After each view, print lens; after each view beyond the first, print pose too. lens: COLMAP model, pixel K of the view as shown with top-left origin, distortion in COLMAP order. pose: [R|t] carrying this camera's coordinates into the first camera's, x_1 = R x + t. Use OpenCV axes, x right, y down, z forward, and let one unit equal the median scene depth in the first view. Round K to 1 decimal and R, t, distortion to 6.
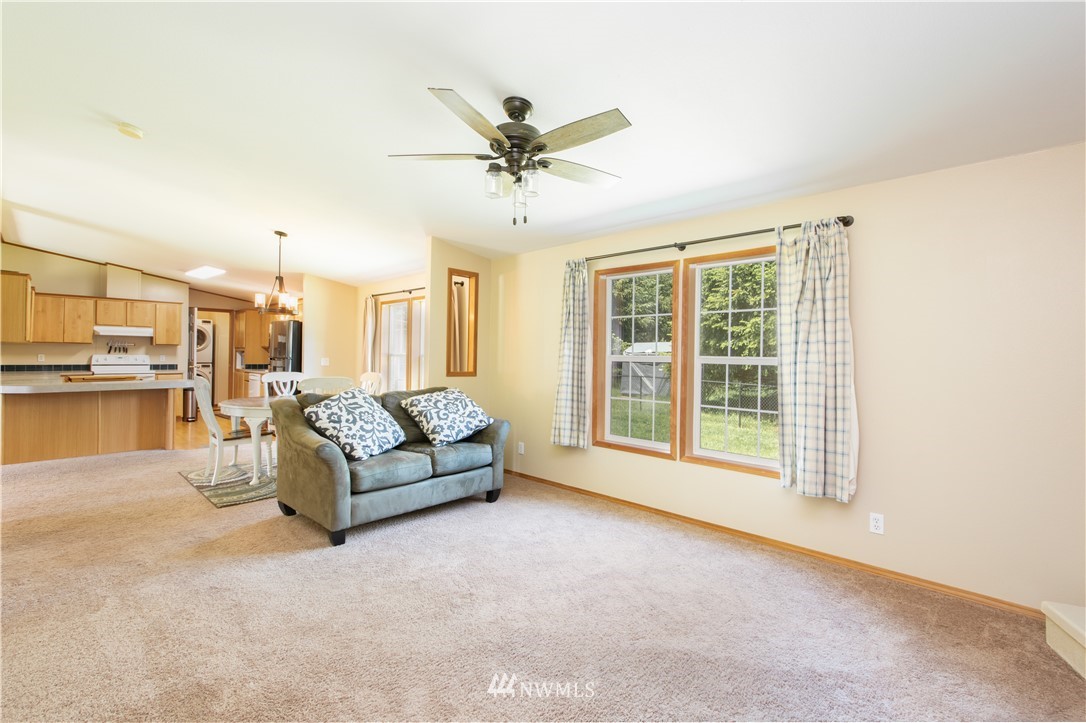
lens RADIAL K [[465.5, 0, 542.9], [0, 465.5, 353.6], [0, 0, 1]] dist [-0.000345, -0.000231]
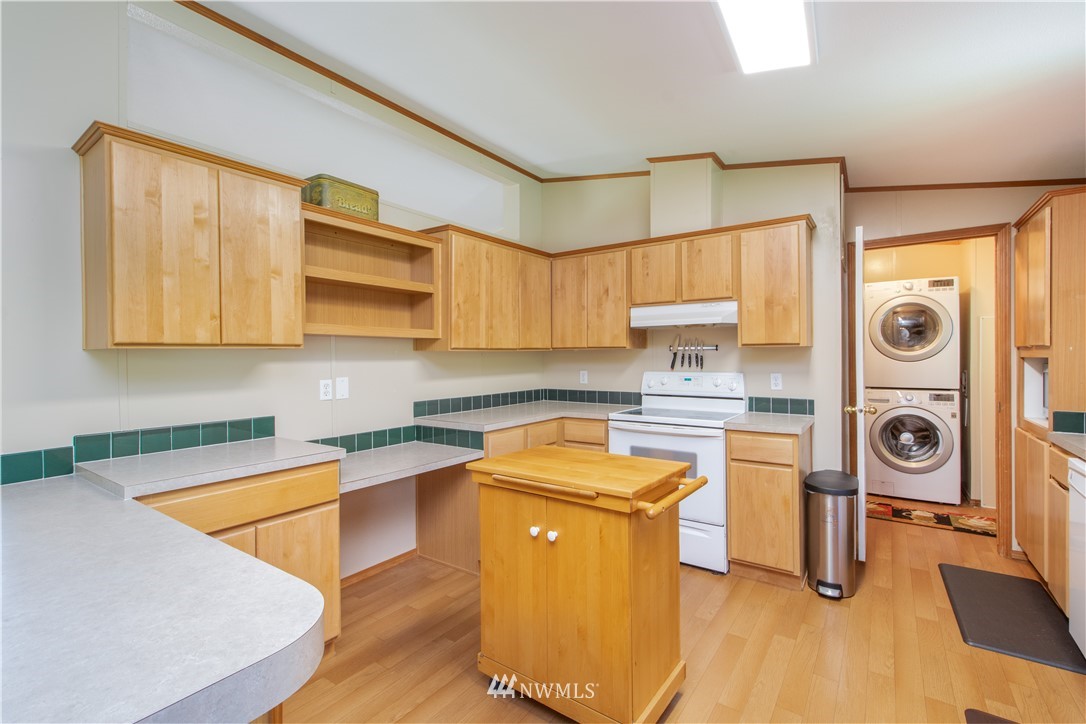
lens RADIAL K [[485.0, 0, 543.0], [0, 485.0, 362.0], [0, 0, 1]] dist [-0.000822, -0.000190]
pose [[0.144168, -0.001462, -0.989552, -0.481495], [0.010806, 0.999942, 0.000097, -0.008204], [0.989494, -0.010707, 0.144176, 0.793342]]
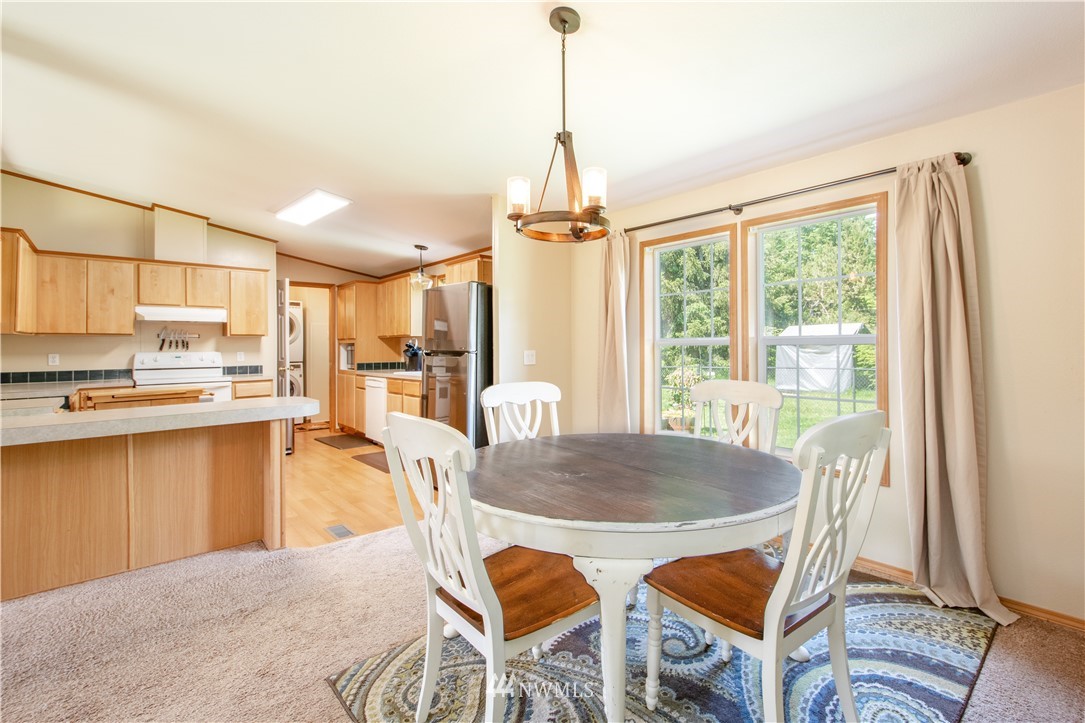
lens RADIAL K [[490.2, 0, 577.9], [0, 490.2, 344.3], [0, 0, 1]] dist [0.000979, 0.000231]
pose [[0.997943, -0.020458, -0.060756, -0.320719], [0.020432, 0.999791, -0.001055, 0.003466], [0.060765, -0.000189, 0.998152, 0.362656]]
